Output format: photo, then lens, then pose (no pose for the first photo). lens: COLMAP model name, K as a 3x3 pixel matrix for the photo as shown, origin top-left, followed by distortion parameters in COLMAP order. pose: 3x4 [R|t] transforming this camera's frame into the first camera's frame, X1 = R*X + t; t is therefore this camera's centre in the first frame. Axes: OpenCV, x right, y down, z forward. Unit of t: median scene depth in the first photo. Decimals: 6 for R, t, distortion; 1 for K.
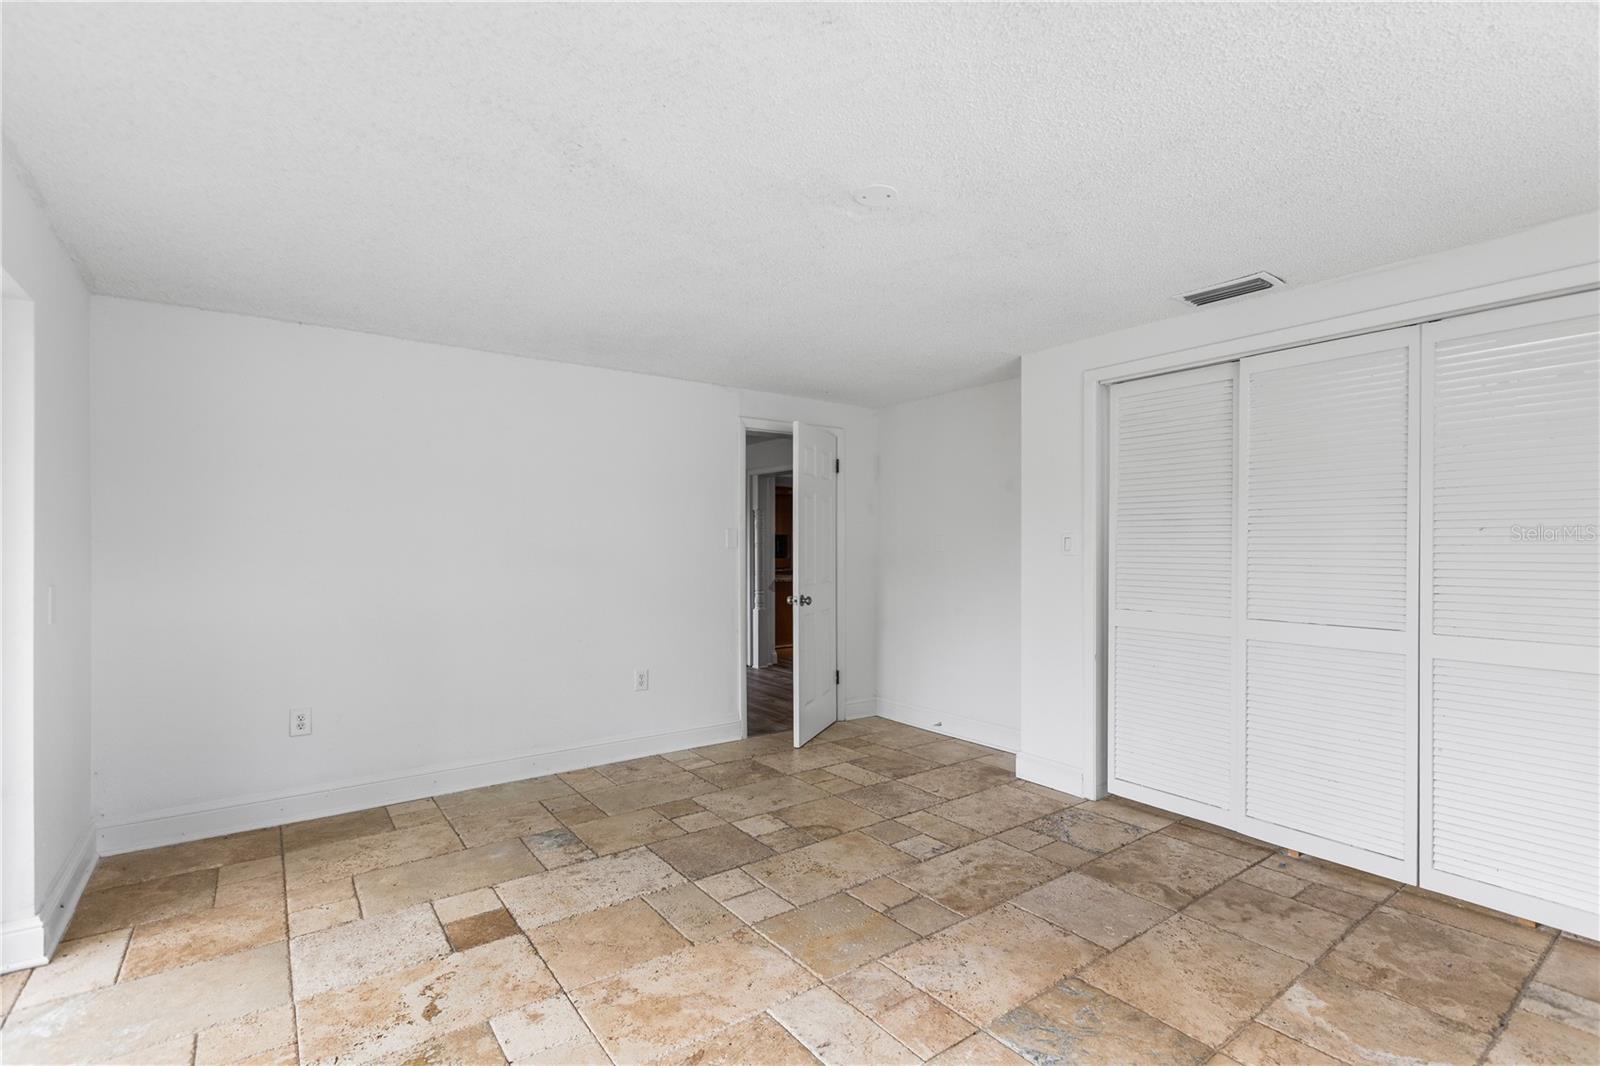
lens RADIAL K [[729.7, 0, 812.2], [0, 729.7, 550.0], [0, 0, 1]] dist [0.006986, -0.002793]
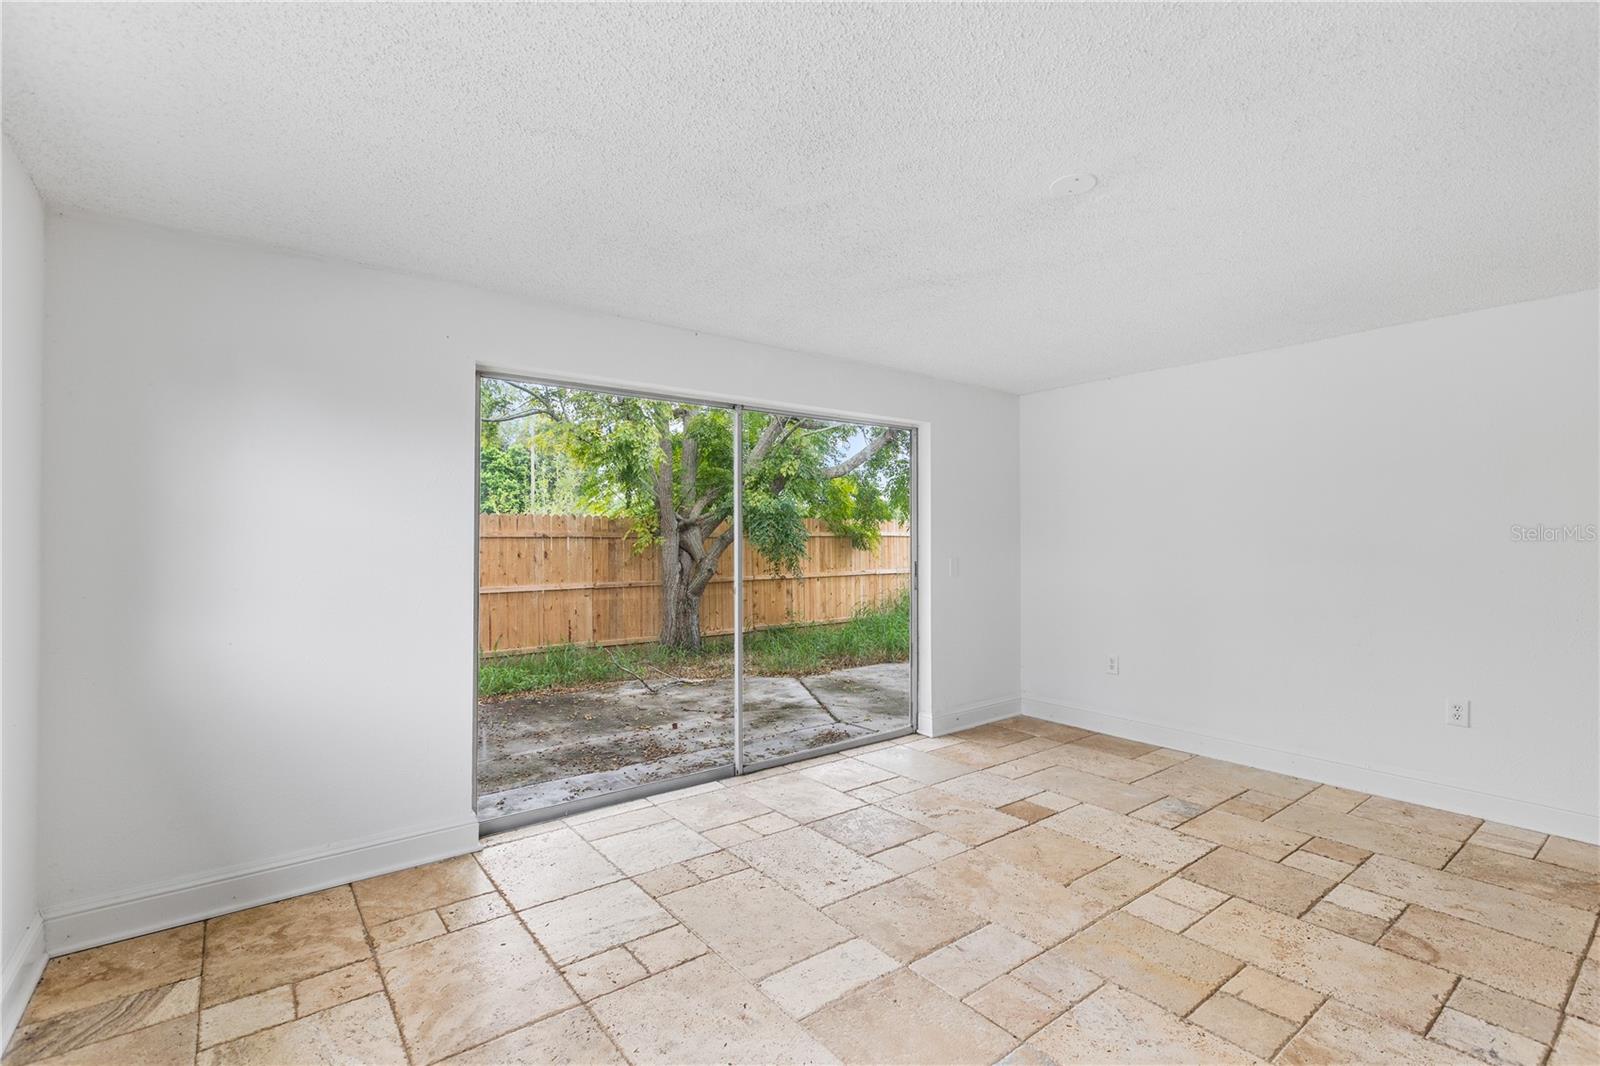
lens RADIAL K [[729.7, 0, 806.9], [0, 729.7, 532.7], [0, 0, 1]] dist [0.006986, -0.002793]
pose [[0.028284, -0.004818, -0.999588, 0.742887], [-0.006329, 0.999967, -0.004999, -0.000926], [0.999580, 0.006468, 0.028253, 0.432384]]
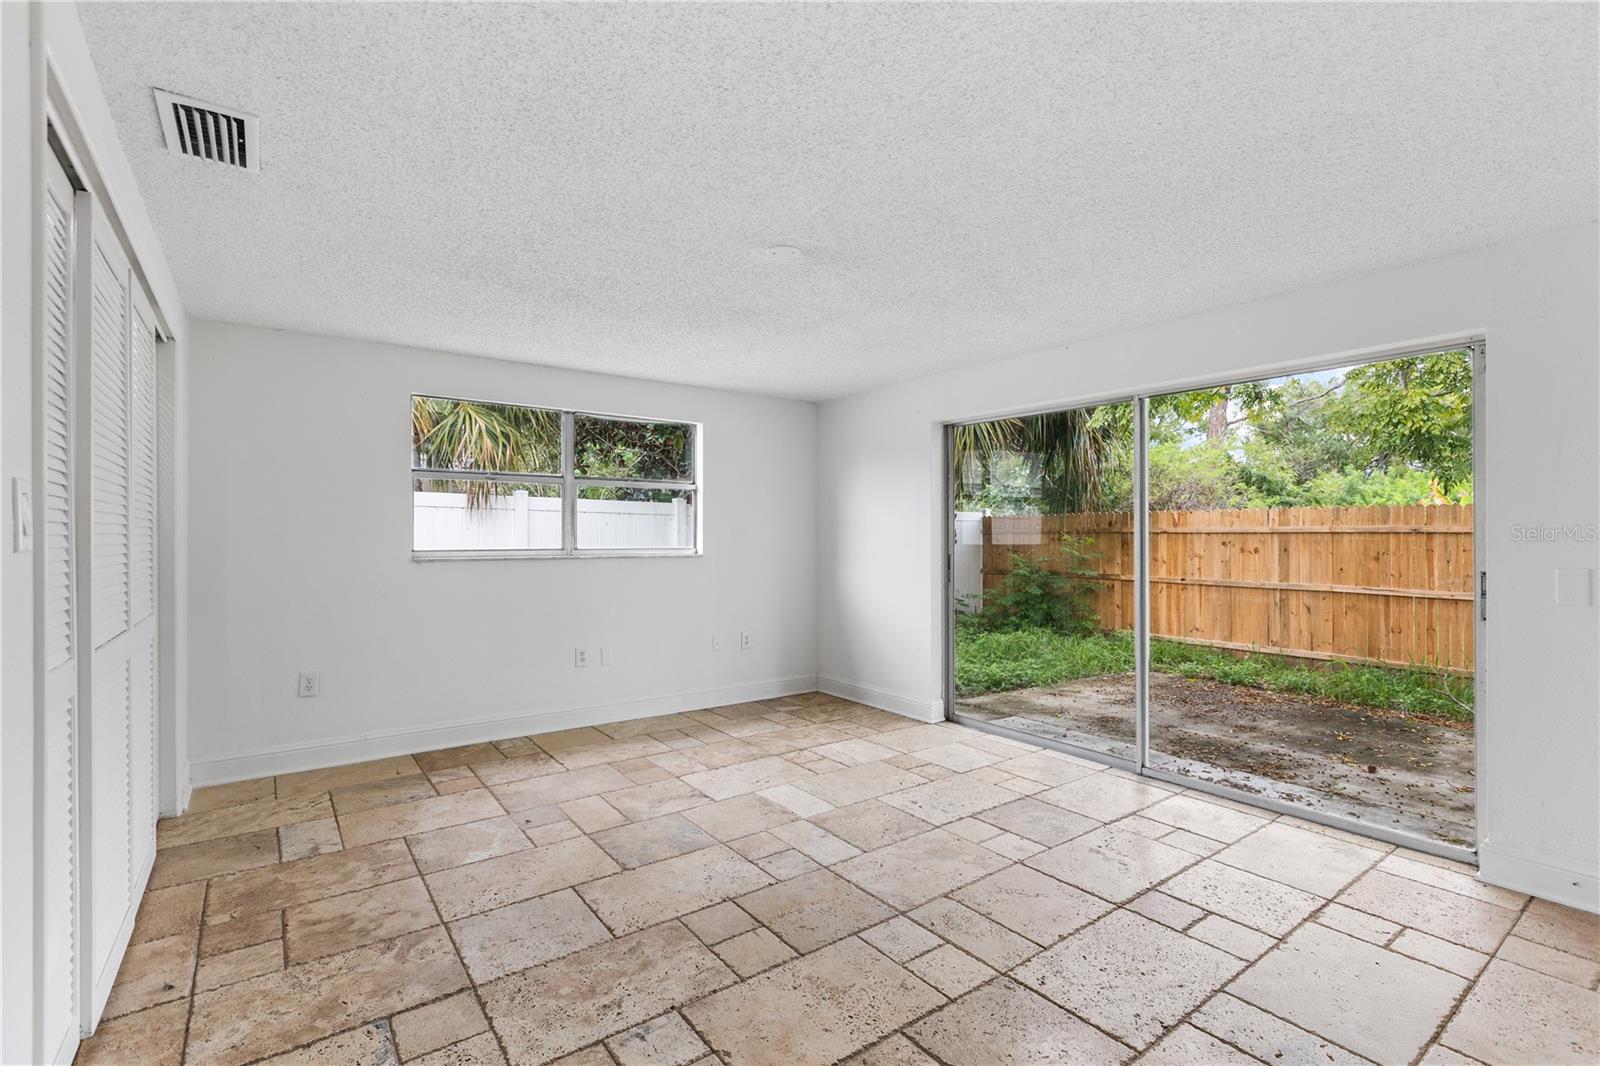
lens RADIAL K [[729.7, 0, 821.9], [0, 729.7, 531.4], [0, 0, 1]] dist [0.006986, -0.002793]
pose [[-0.999826, -0.000370, -0.018644, 0.032041], [-0.000412, 0.999997, 0.002266, -0.003166], [0.018643, 0.002273, -0.999824, 1.600103]]
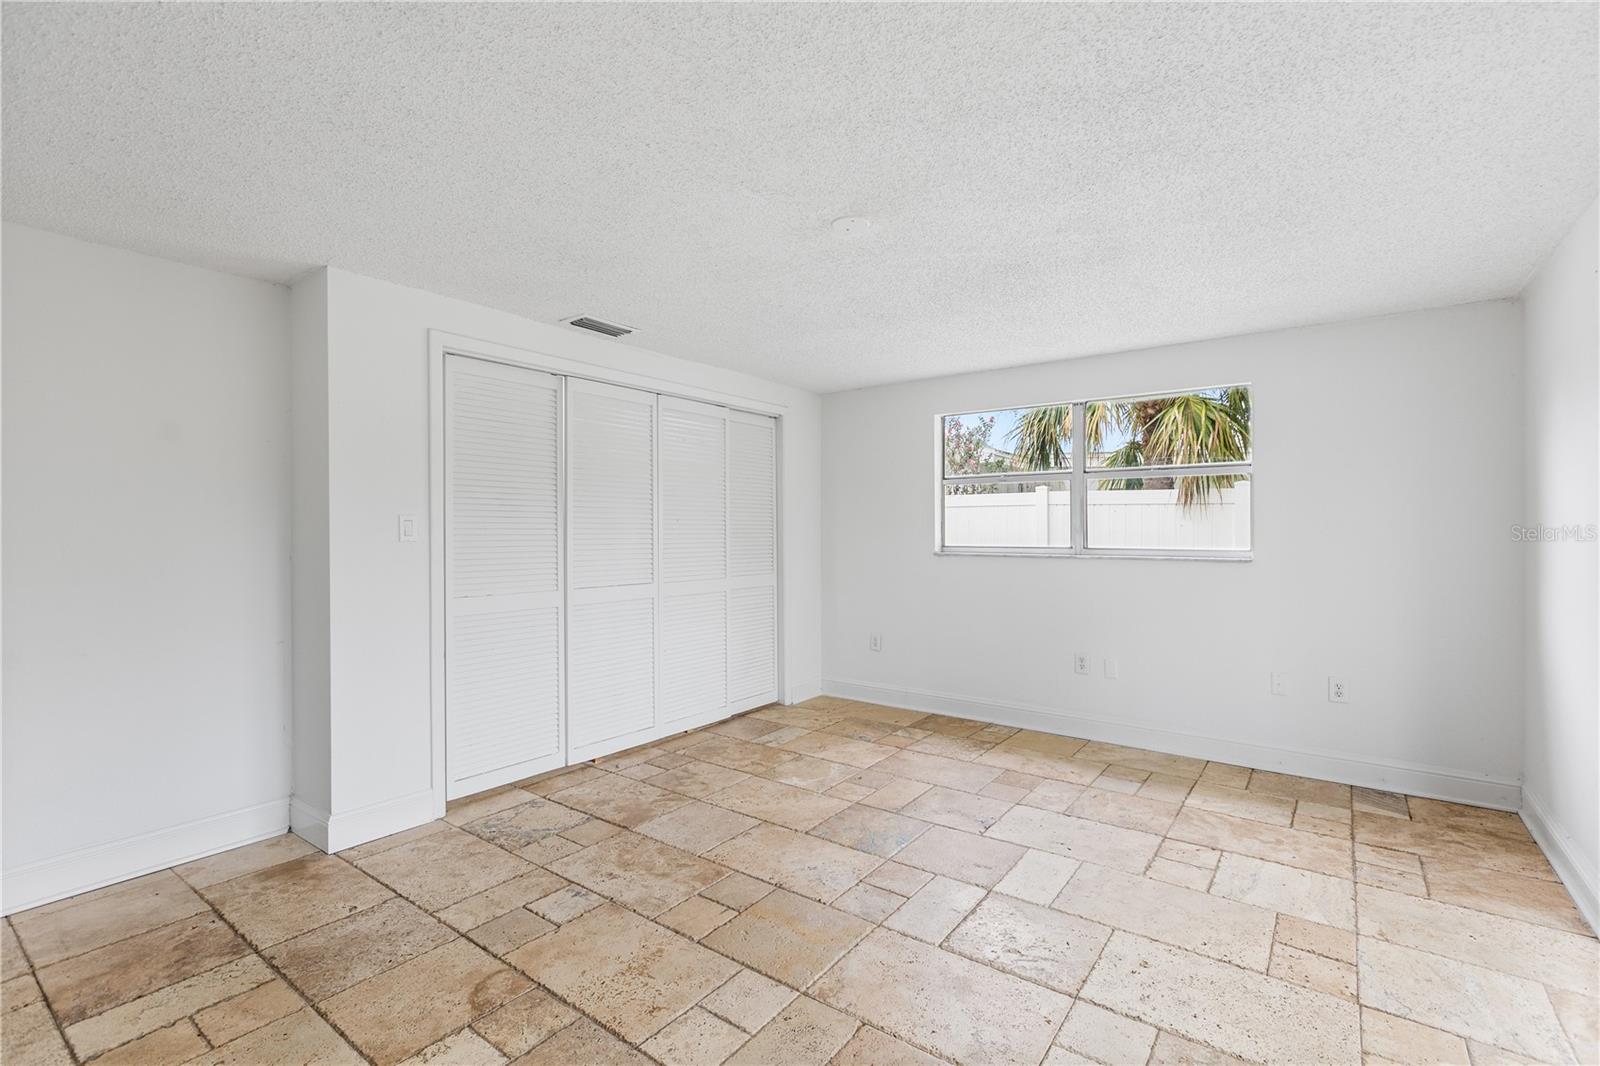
lens RADIAL K [[729.7, 0, 801.8], [0, 729.7, 524.3], [0, 0, 1]] dist [0.006986, -0.002793]
pose [[-0.286963, 0.011244, 0.957876, -0.702424], [0.010215, 0.999910, -0.008677, 0.000833], [-0.957887, 0.007295, -0.287052, 0.992023]]
